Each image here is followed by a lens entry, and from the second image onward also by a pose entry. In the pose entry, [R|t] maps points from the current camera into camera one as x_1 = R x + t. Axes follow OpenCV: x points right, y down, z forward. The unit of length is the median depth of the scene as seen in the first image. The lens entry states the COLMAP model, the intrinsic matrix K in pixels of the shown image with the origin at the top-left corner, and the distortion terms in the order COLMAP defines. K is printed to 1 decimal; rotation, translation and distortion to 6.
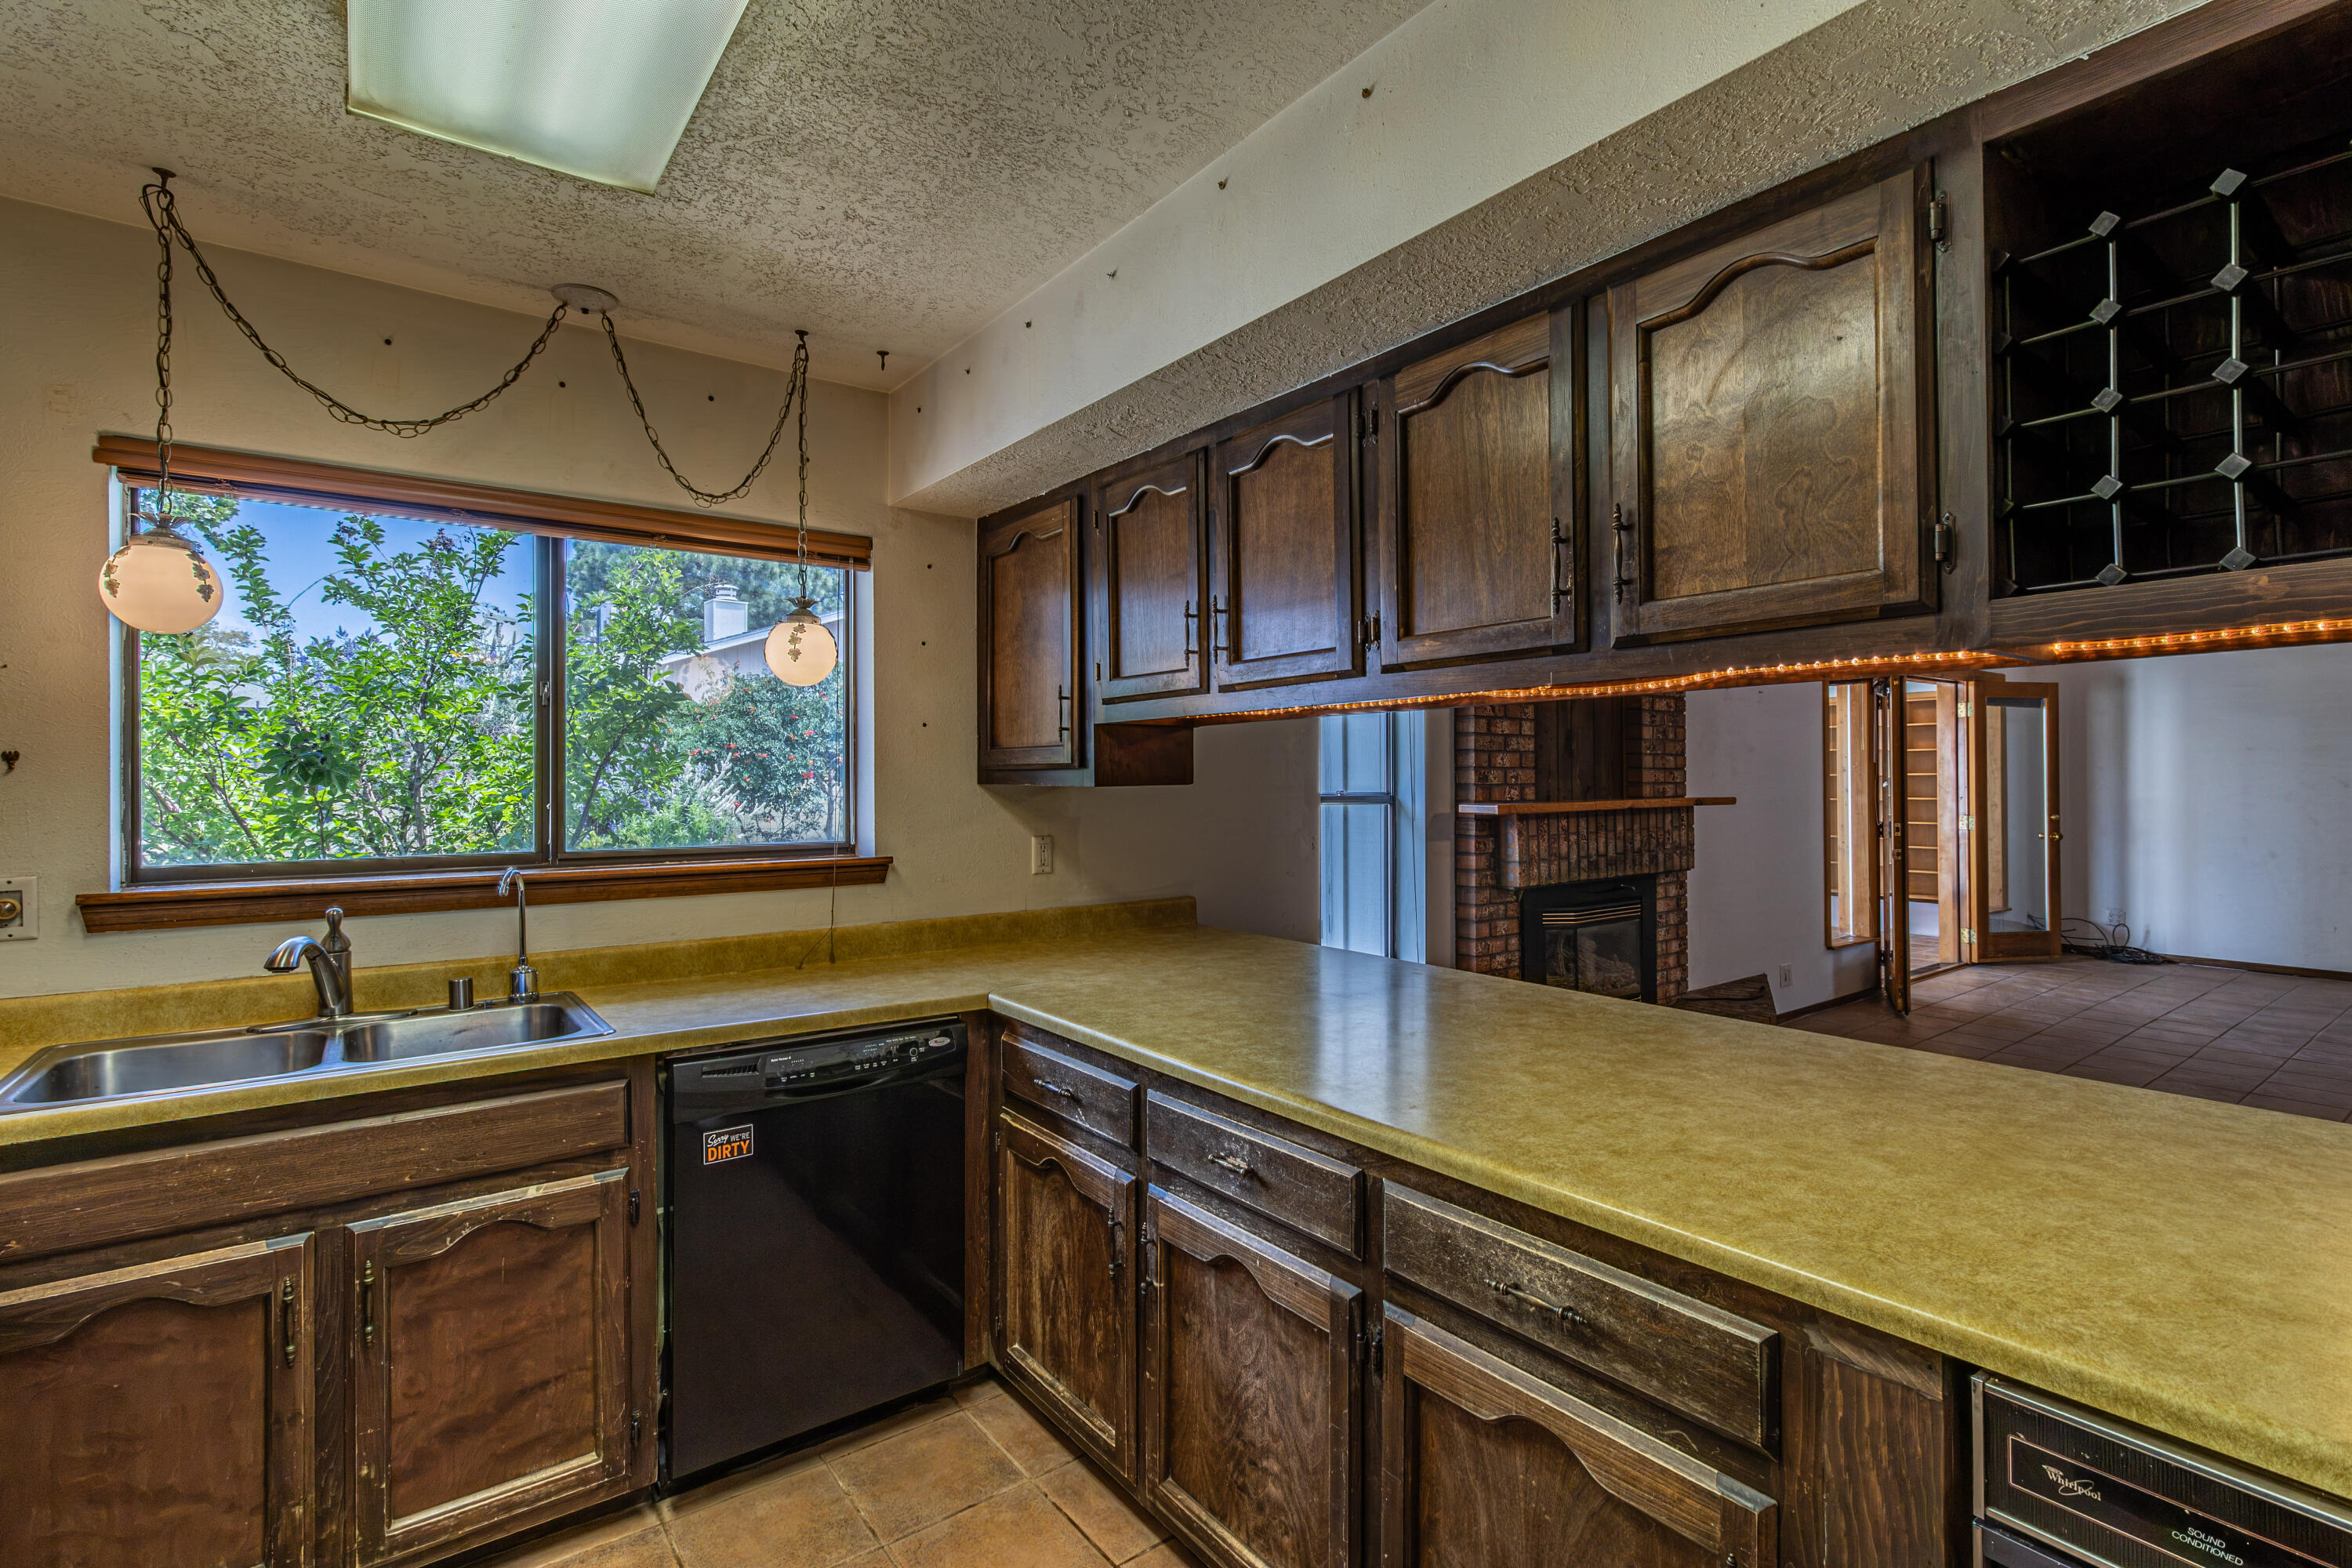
lens RADIAL K [[1087.9, 0, 1184.7], [0, 1087.9, 773.0], [0, 0, 1]] dist [0.002599, -0.000109]
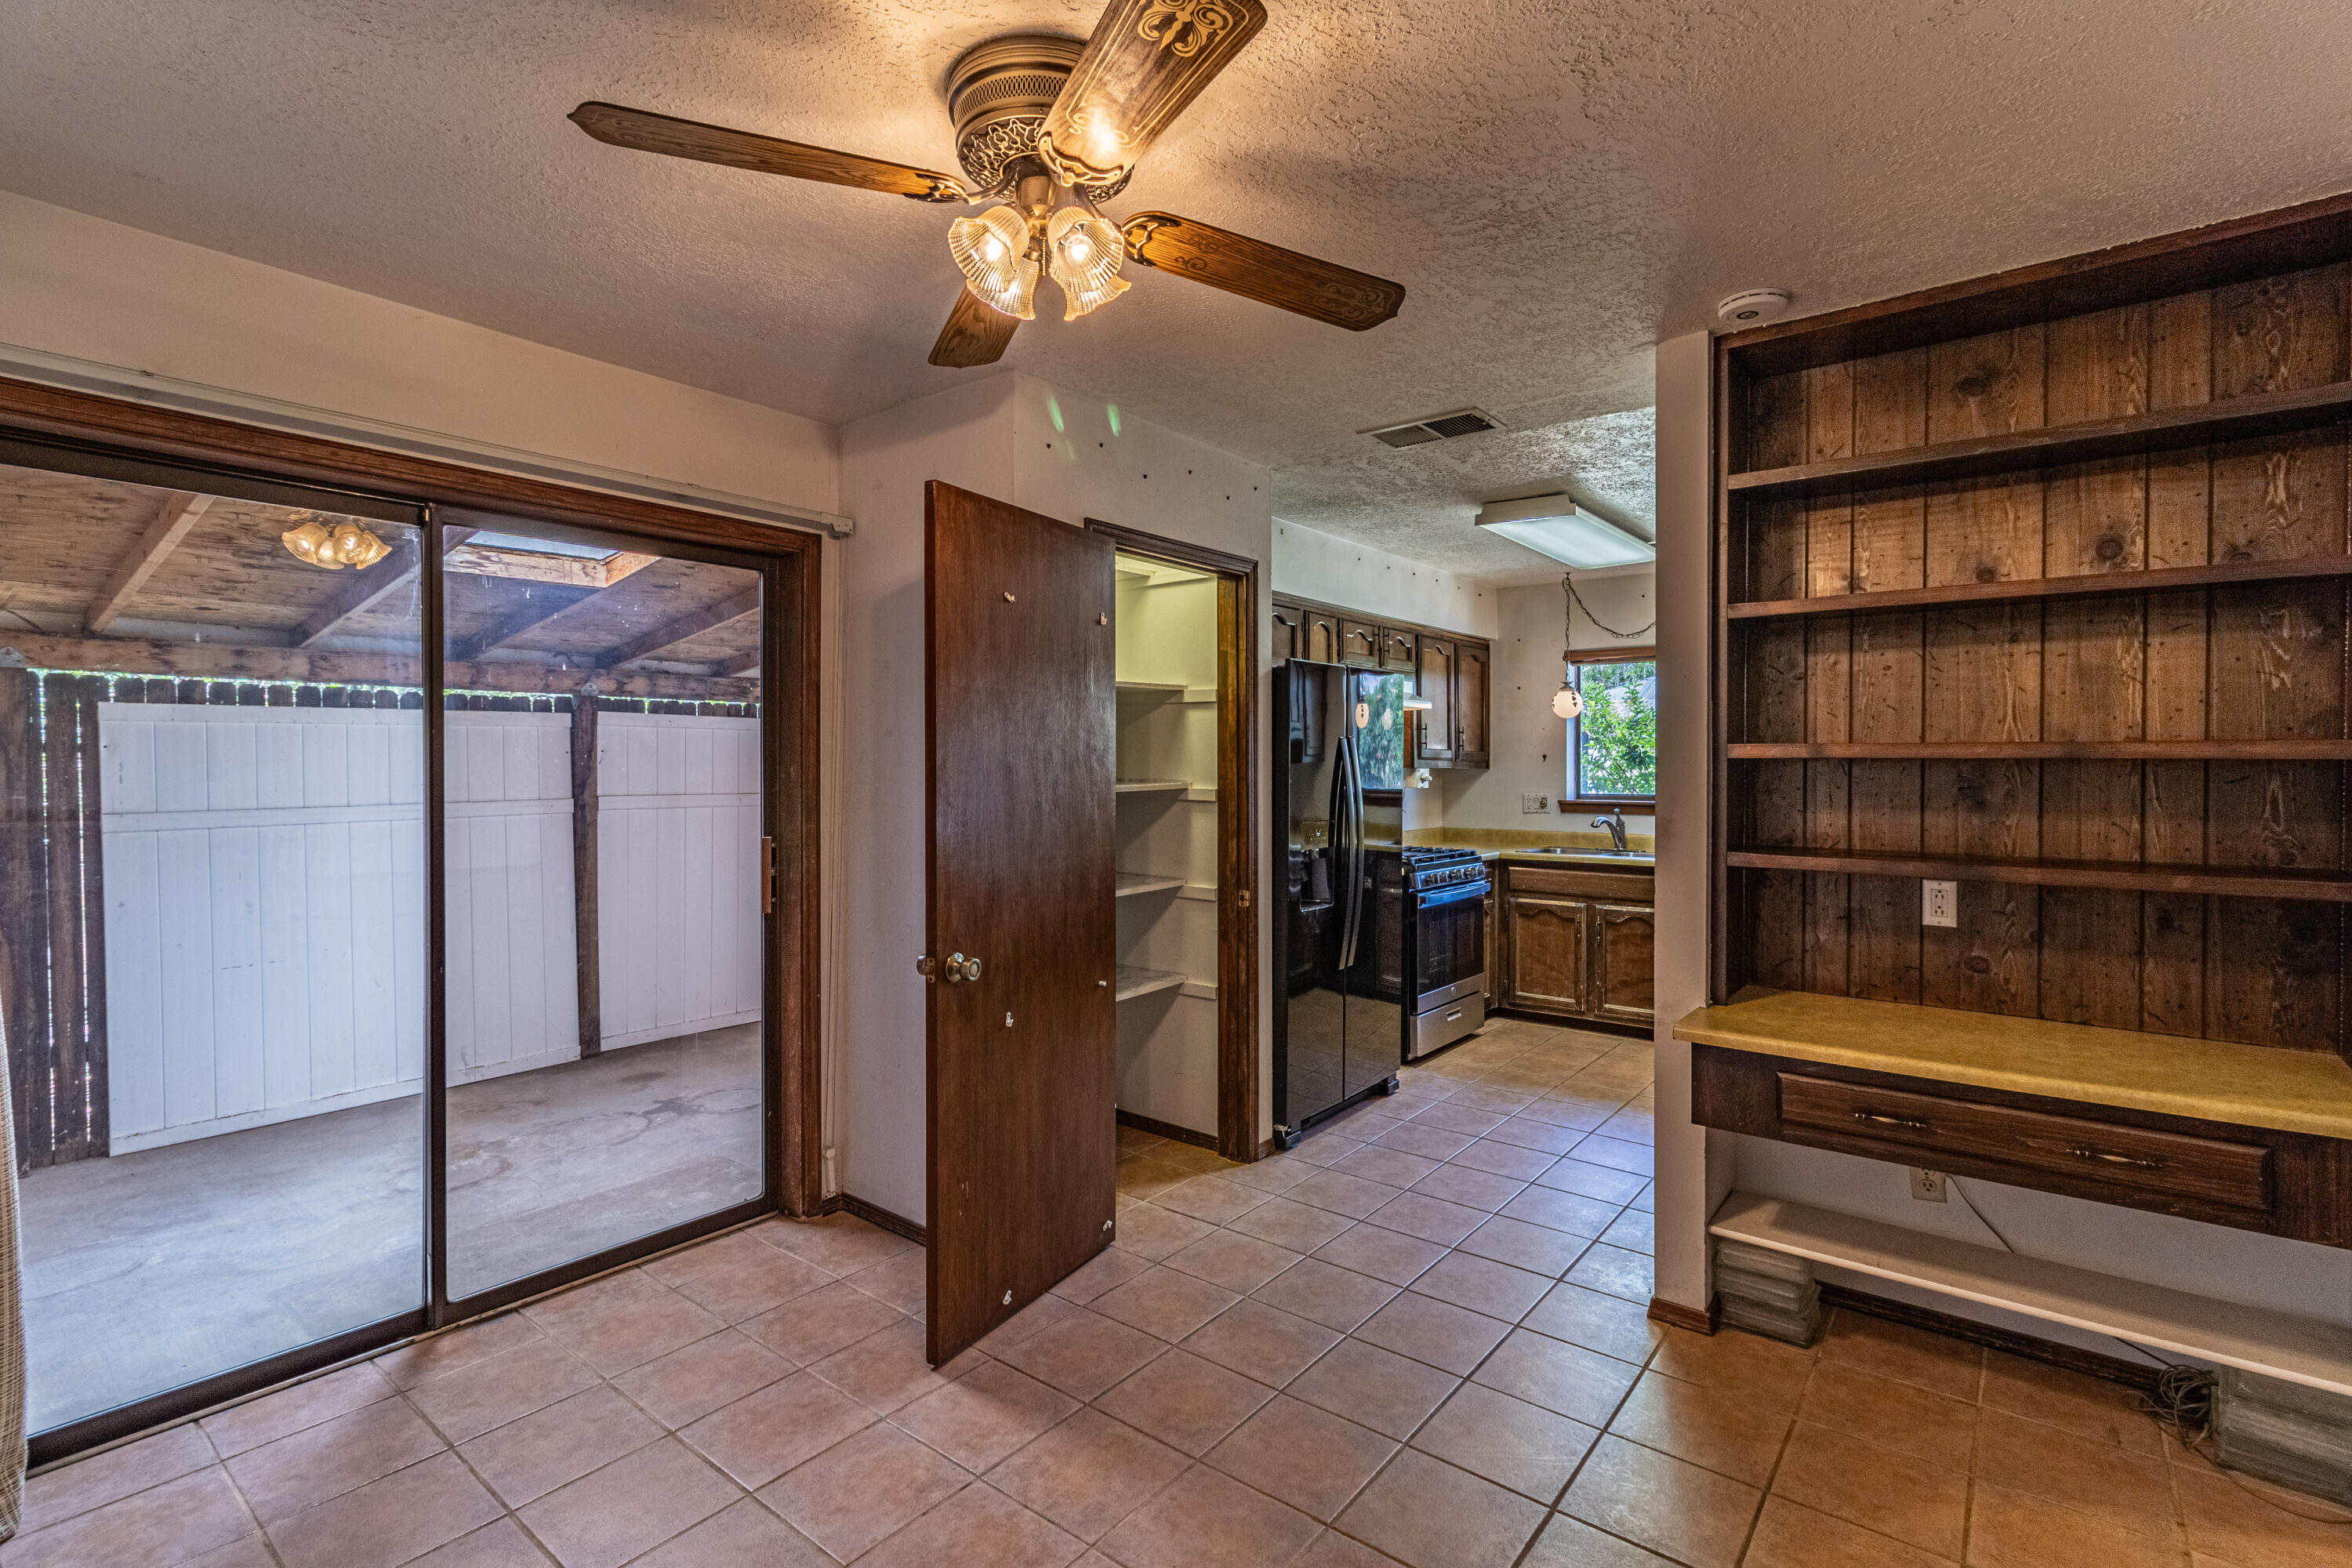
lens RADIAL K [[1087.9, 0, 1181.2], [0, 1087.9, 772.2], [0, 0, 1]] dist [0.002599, -0.000109]
pose [[0.249115, 0.011254, -0.968408, 1.450921], [0.005022, 0.999904, 0.012912, -0.012726], [0.968461, -0.008079, 0.249035, -0.691784]]
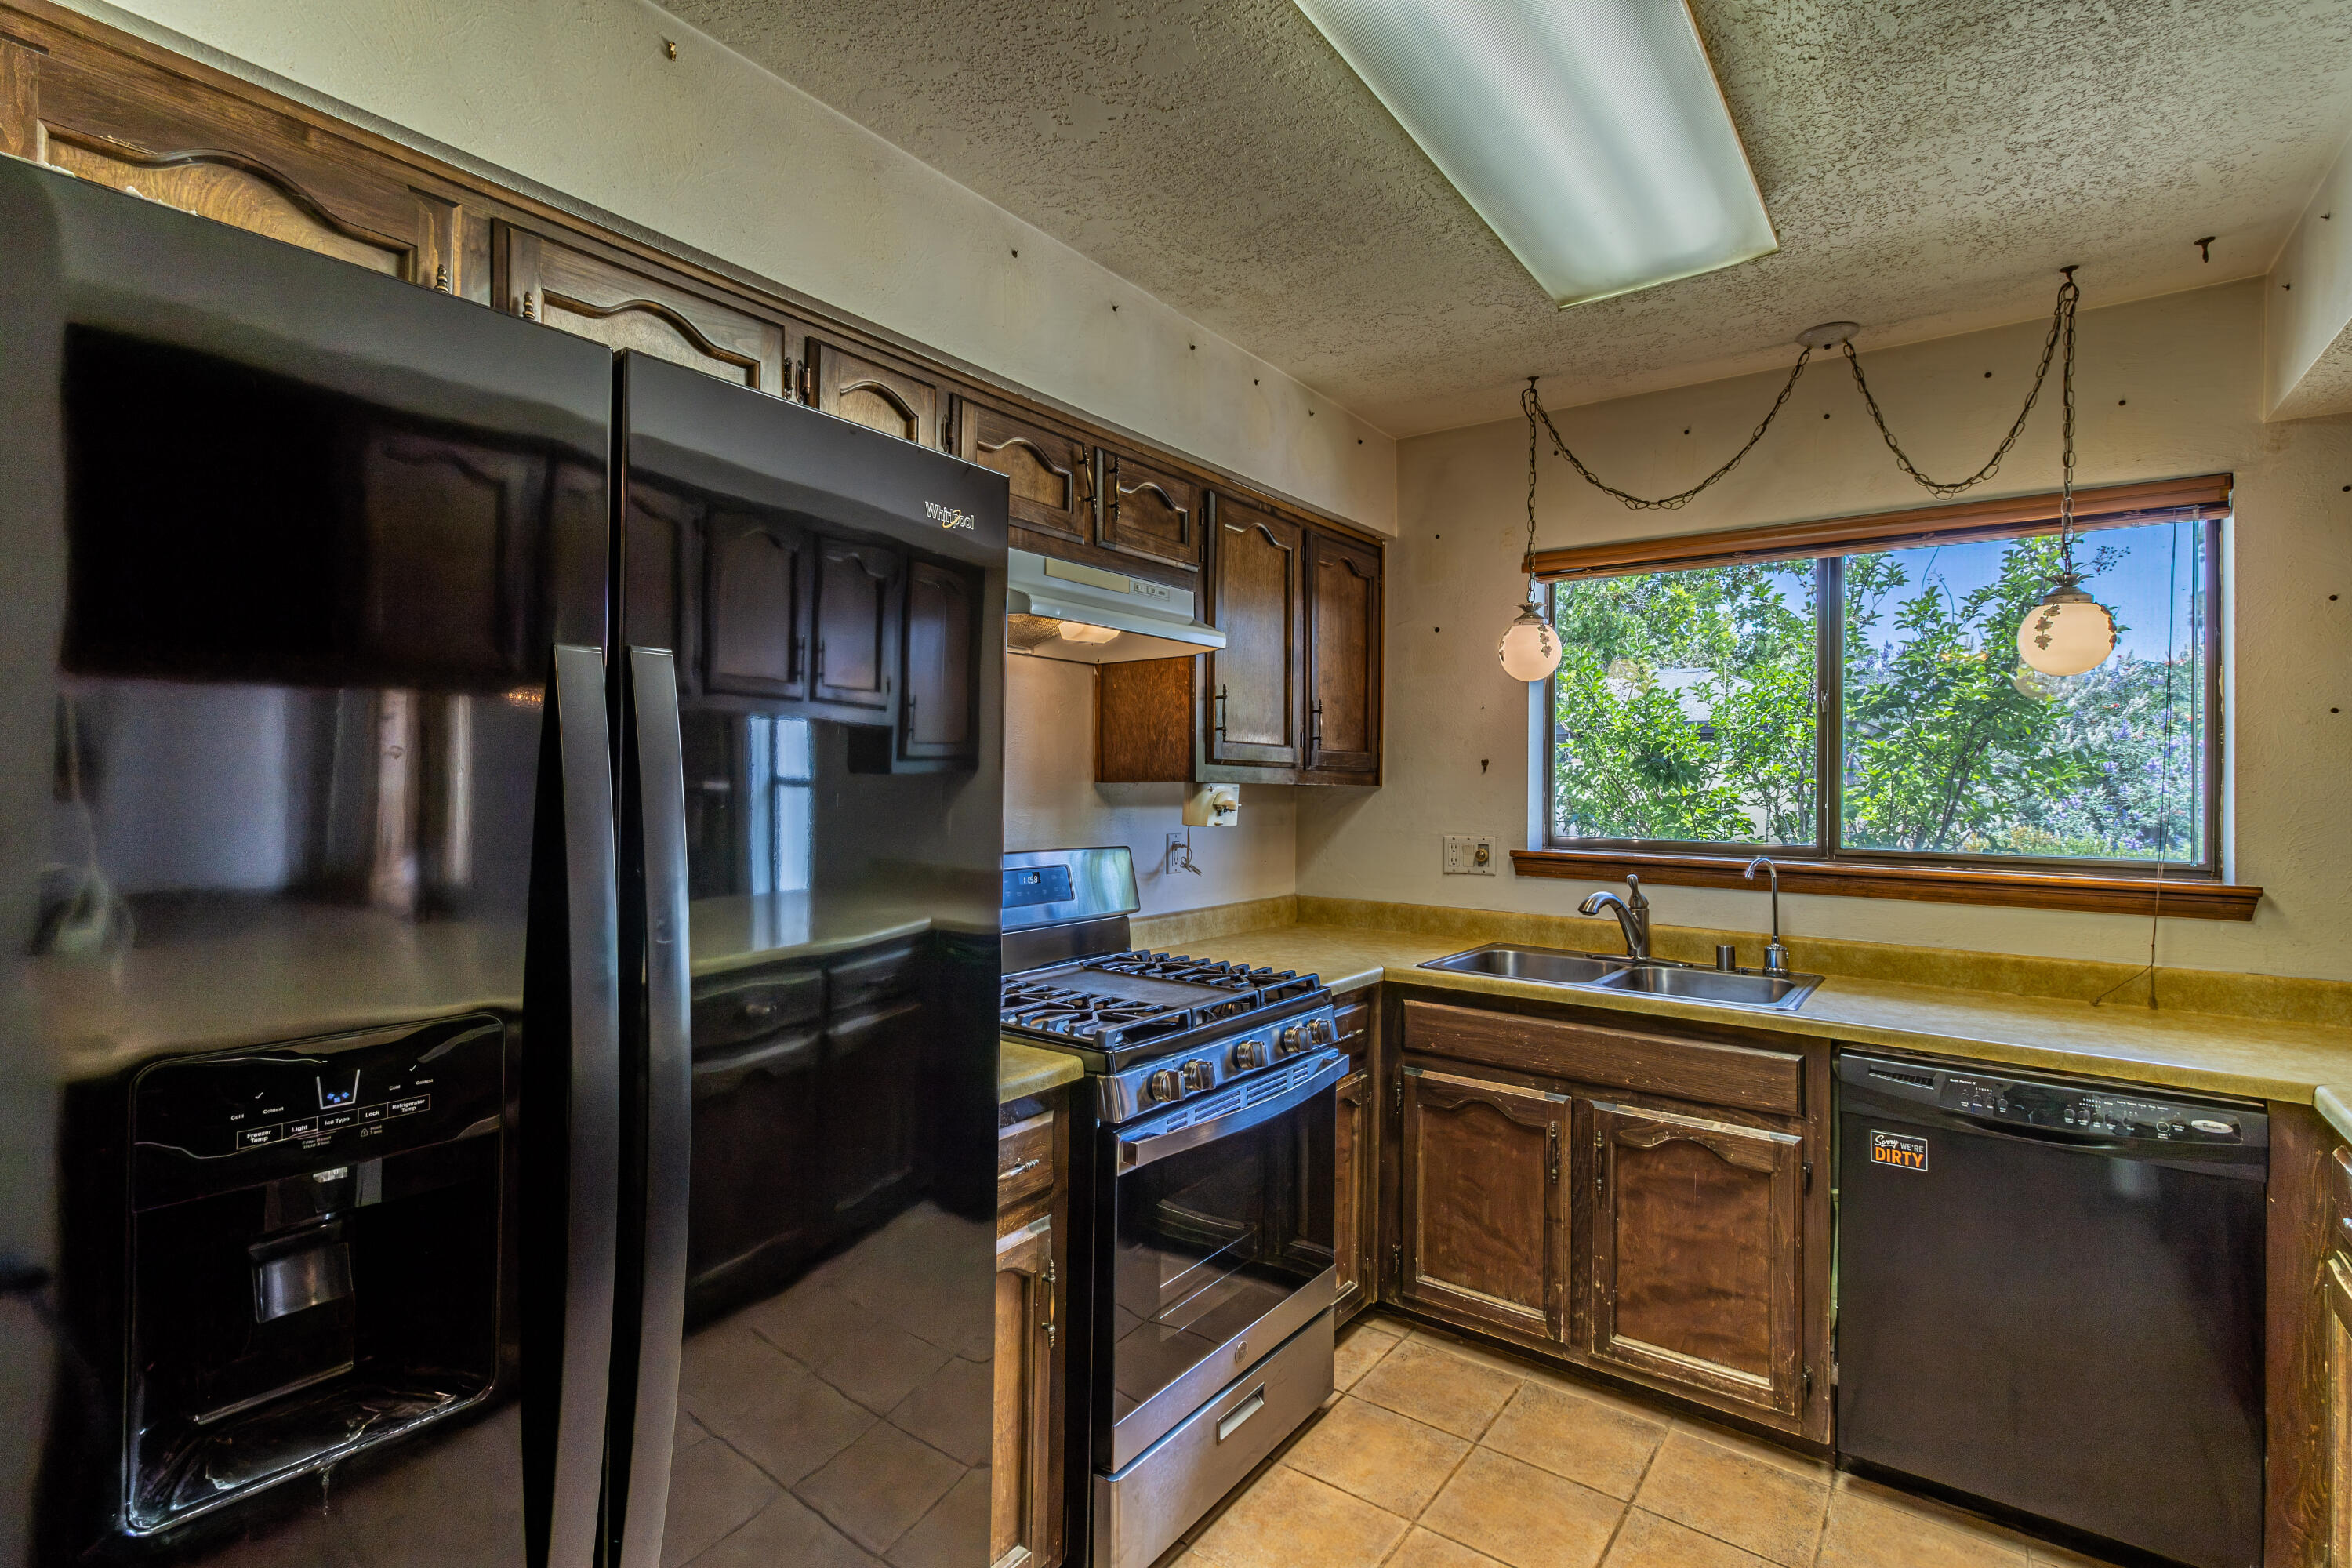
lens RADIAL K [[1087.9, 0, 1181.8], [0, 1087.9, 770.5], [0, 0, 1]] dist [0.002599, -0.000109]
pose [[0.282465, 0.000614, -0.959277, 0.296728], [-0.005195, 0.999986, -0.000890, 0.000361], [0.959263, 0.005235, 0.282465, 0.081294]]
